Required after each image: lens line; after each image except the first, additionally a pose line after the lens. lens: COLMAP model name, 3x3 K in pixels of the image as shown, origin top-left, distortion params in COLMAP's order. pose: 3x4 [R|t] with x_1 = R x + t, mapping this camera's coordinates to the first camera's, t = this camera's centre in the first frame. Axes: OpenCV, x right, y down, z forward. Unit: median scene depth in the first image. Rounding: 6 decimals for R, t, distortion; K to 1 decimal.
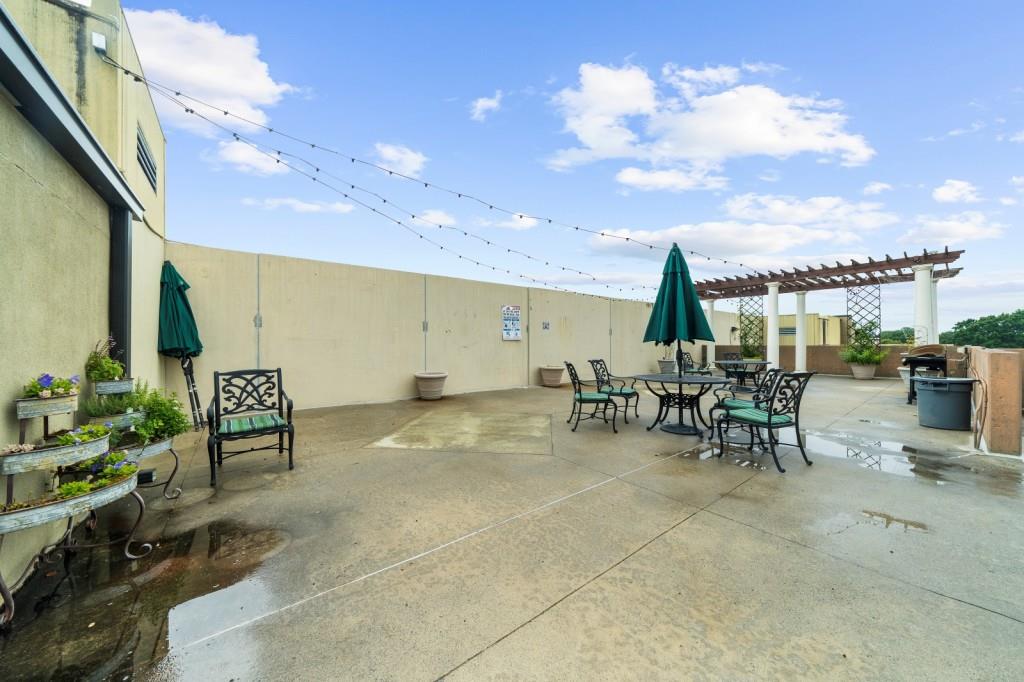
lens RADIAL K [[350.7, 0, 507.0], [0, 350.7, 342.9], [0, 0, 1]] dist [-0.001268, 0.000059]
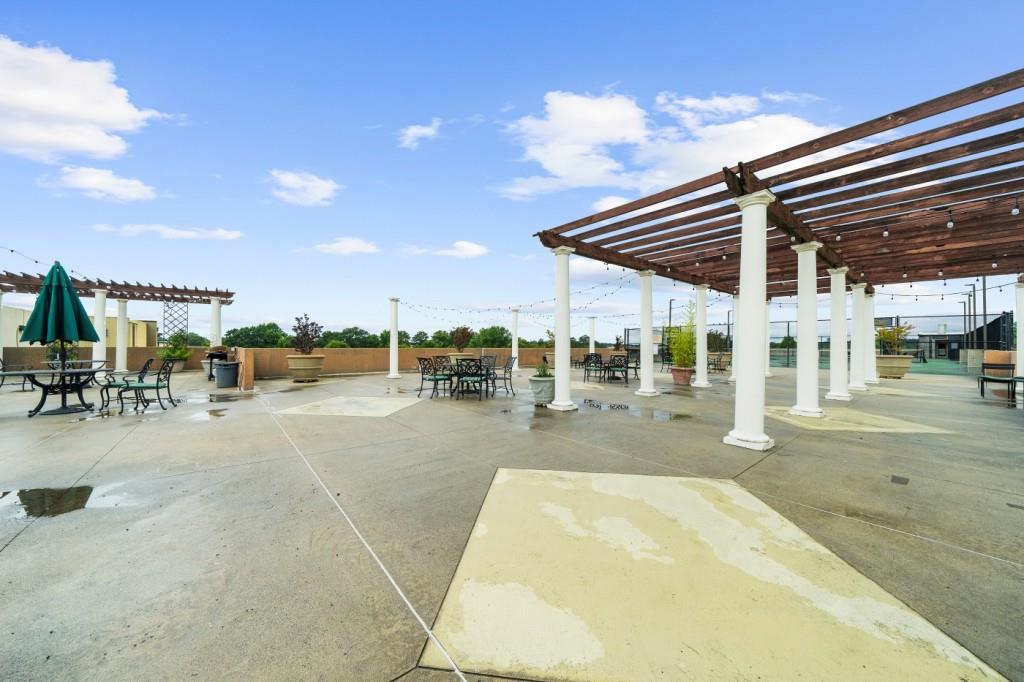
lens RADIAL K [[350.7, 0, 507.0], [0, 350.7, 342.9], [0, 0, 1]] dist [-0.001268, 0.000059]
pose [[-0.013598, 0.012395, 0.999831, -0.397849], [-0.002677, 0.999919, -0.012433, 0.005817], [-0.999904, -0.002846, -0.013564, -0.291010]]
